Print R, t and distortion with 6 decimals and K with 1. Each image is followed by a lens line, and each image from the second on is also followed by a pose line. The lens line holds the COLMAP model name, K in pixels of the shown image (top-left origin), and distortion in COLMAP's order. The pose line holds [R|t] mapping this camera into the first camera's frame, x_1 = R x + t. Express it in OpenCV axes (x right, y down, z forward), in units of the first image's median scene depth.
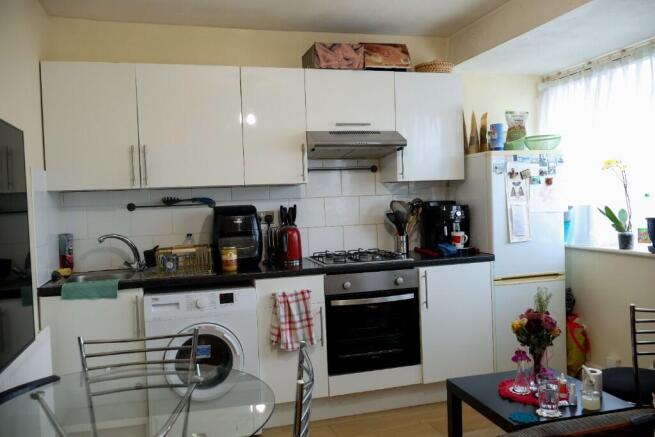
lens RADIAL K [[538.1, 0, 327.8], [0, 538.1, 218.4], [0, 0, 1]] dist [-0.001157, 0.009015]
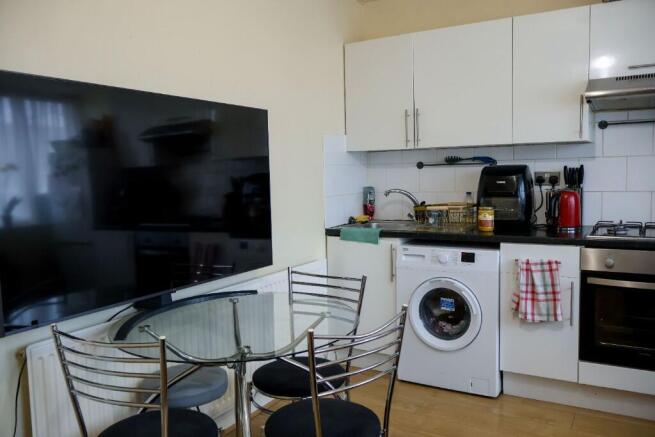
lens RADIAL K [[538.1, 0, 327.8], [0, 538.1, 218.4], [0, 0, 1]] dist [-0.001157, 0.009015]
pose [[0.699140, 0.084658, -0.709955, 0.330425], [-0.022310, 0.995065, 0.096686, -0.016799], [0.714637, -0.051758, 0.697578, 0.099975]]
